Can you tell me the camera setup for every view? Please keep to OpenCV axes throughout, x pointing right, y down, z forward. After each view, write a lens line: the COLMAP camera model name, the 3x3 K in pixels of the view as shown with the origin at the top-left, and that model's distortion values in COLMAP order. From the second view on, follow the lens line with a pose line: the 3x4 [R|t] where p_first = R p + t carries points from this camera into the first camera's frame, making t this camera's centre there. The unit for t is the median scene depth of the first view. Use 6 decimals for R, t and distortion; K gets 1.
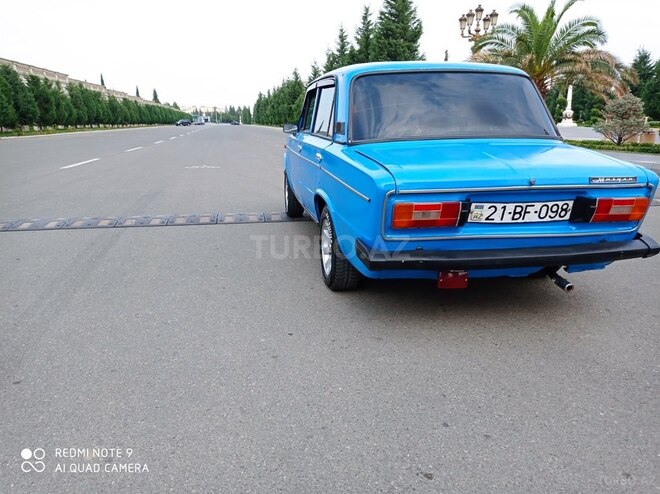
lens RADIAL K [[488.3, 0, 330.7], [0, 488.3, 248.5], [0, 0, 1]] dist [0.069302, -0.096036]
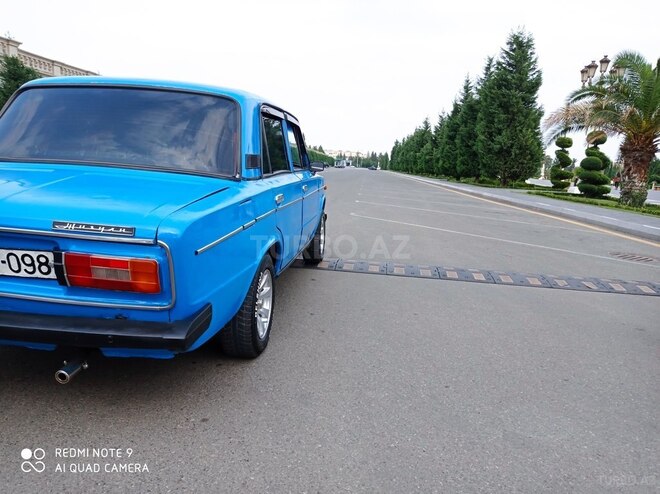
lens RADIAL K [[488.3, 0, 332.1], [0, 488.3, 249.6], [0, 0, 1]] dist [0.069302, -0.096036]
pose [[0.960010, 0.109721, -0.257569, 0.139671], [-0.132126, 0.988665, -0.071301, -0.013664], [0.246827, 0.102481, 0.963626, 0.055180]]
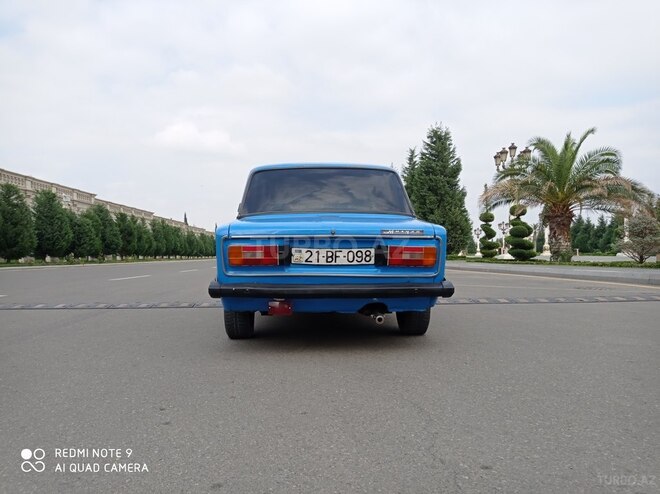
lens RADIAL K [[488.3, 0, 329.4], [0, 488.3, 249.8], [0, 0, 1]] dist [0.069302, -0.096036]
pose [[0.991163, -0.002671, -0.132624, 0.072002], [-0.031873, 0.965712, -0.257653, 0.031750], [0.128765, 0.259603, 0.957092, -0.031641]]
